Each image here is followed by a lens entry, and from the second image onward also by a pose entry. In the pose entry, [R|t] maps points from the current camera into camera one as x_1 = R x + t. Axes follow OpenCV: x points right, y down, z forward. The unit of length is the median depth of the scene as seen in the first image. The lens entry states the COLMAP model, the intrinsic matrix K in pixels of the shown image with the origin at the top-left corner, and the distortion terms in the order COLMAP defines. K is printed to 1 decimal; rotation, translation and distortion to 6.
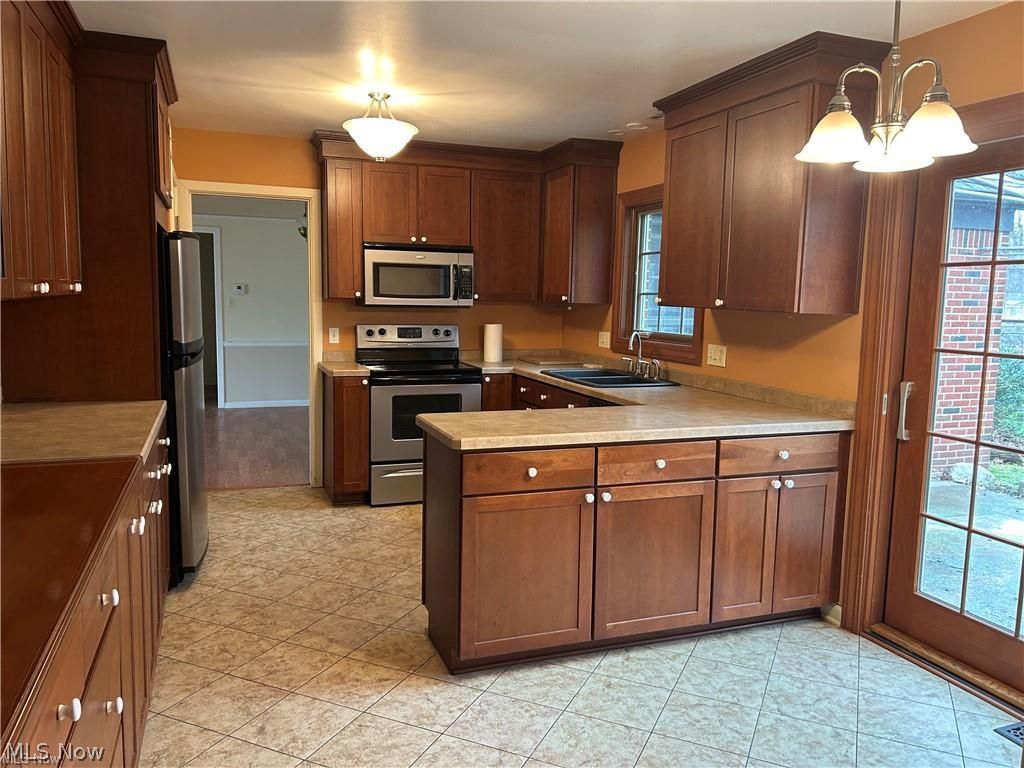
lens RADIAL K [[768.7, 0, 510.1], [0, 768.7, 376.6], [0, 0, 1]] dist [0.052032, -0.054336]
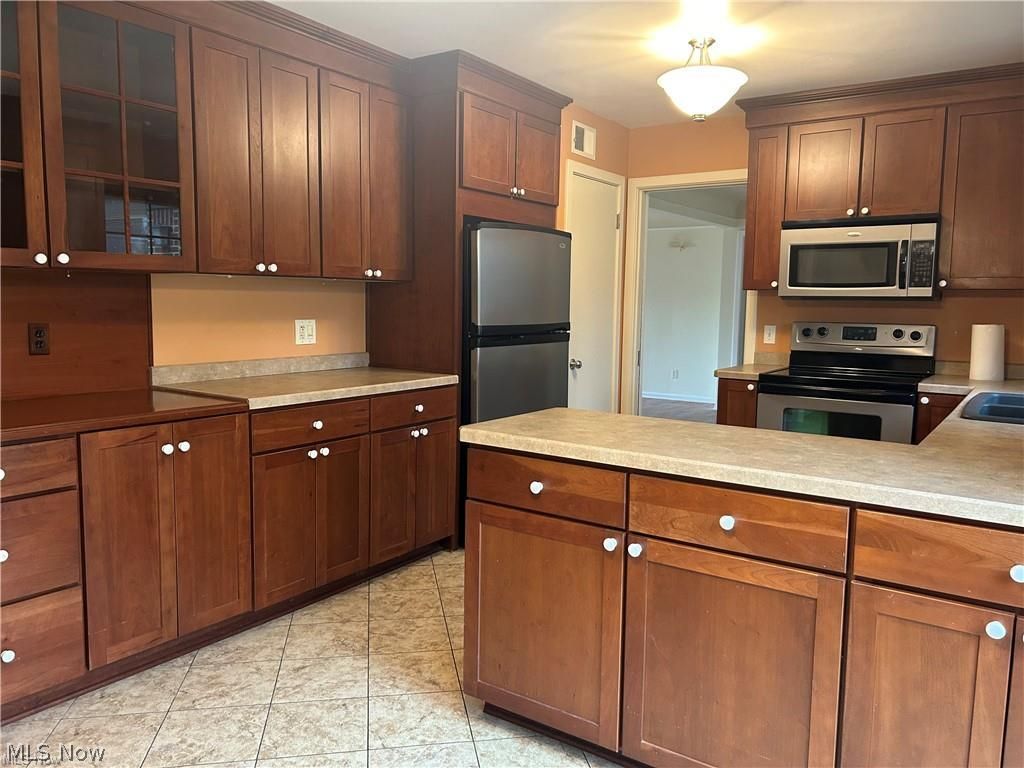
lens RADIAL K [[768.7, 0, 512.0], [0, 768.7, 378.7], [0, 0, 1]] dist [0.052032, -0.054336]
pose [[0.569946, 0.072900, -0.818442, 0.556890], [-0.090508, 0.995565, 0.025649, -0.000255], [0.816682, 0.059457, 0.574017, 0.475034]]
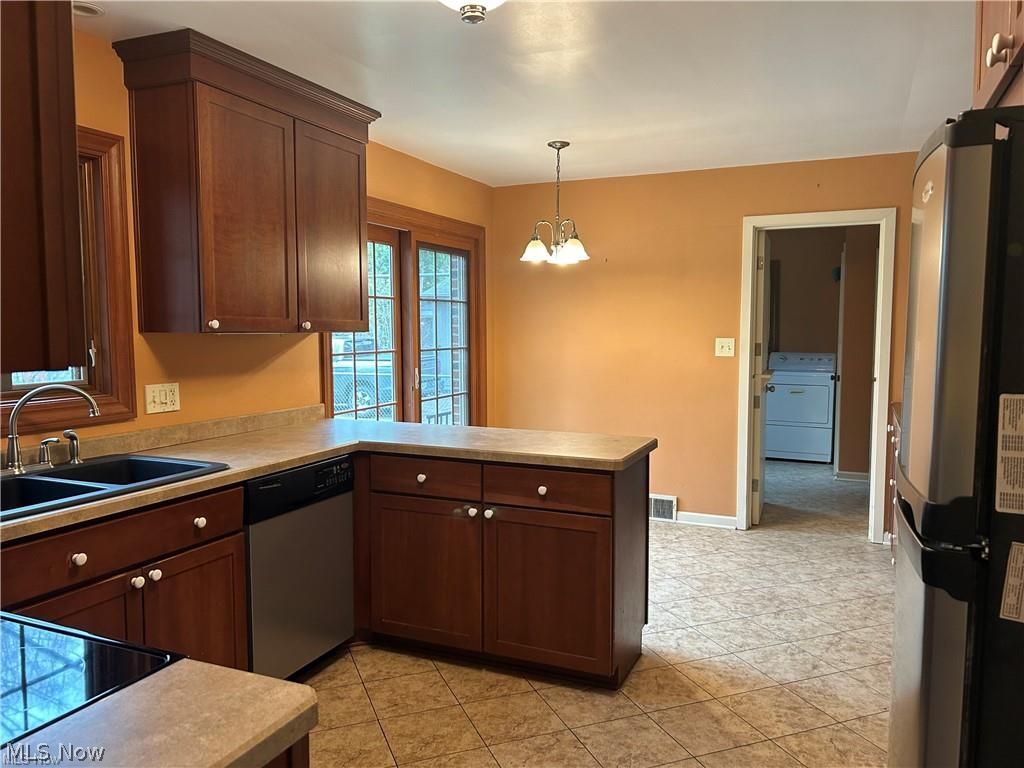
lens RADIAL K [[768.7, 0, 516.9], [0, 768.7, 385.6], [0, 0, 1]] dist [0.052032, -0.054336]
pose [[-0.718893, -0.076892, 0.690855, -0.644879], [0.059116, 0.983500, 0.170978, -0.193643], [-0.692603, 0.163755, -0.702485, 1.712464]]
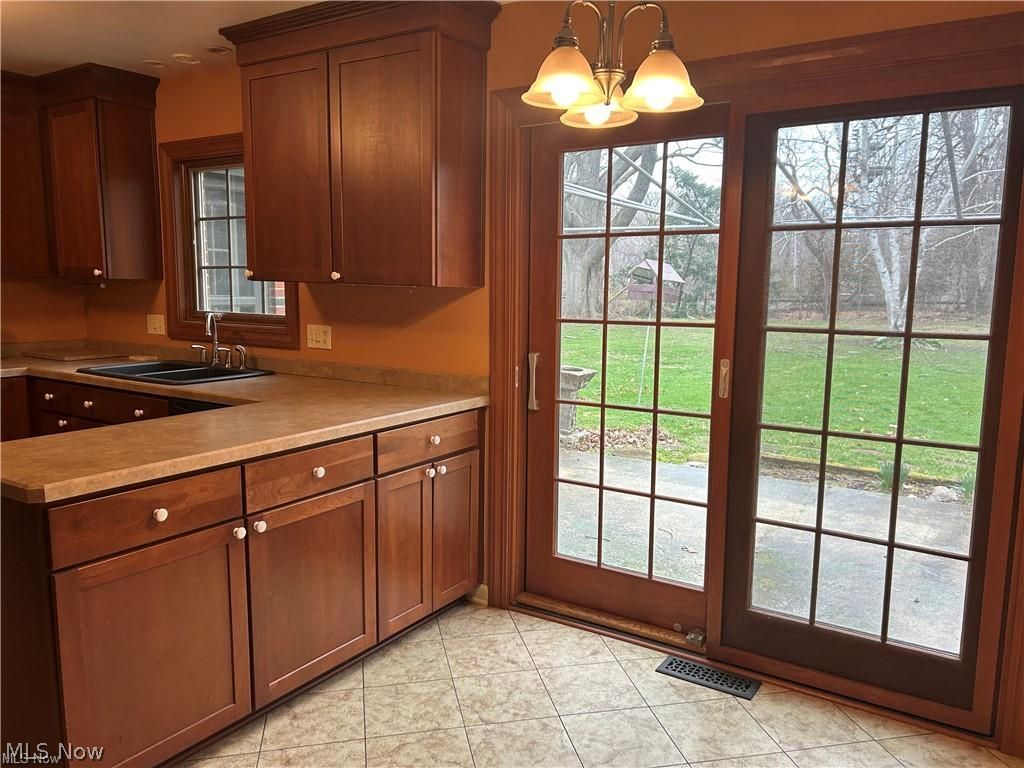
lens RADIAL K [[768.7, 0, 509.9], [0, 768.7, 386.2], [0, 0, 1]] dist [0.052032, -0.054336]
pose [[0.805355, -0.091947, 0.585619, -0.106211], [0.068932, 0.995721, 0.061541, -0.013563], [-0.588772, -0.009195, 0.808247, 0.207518]]
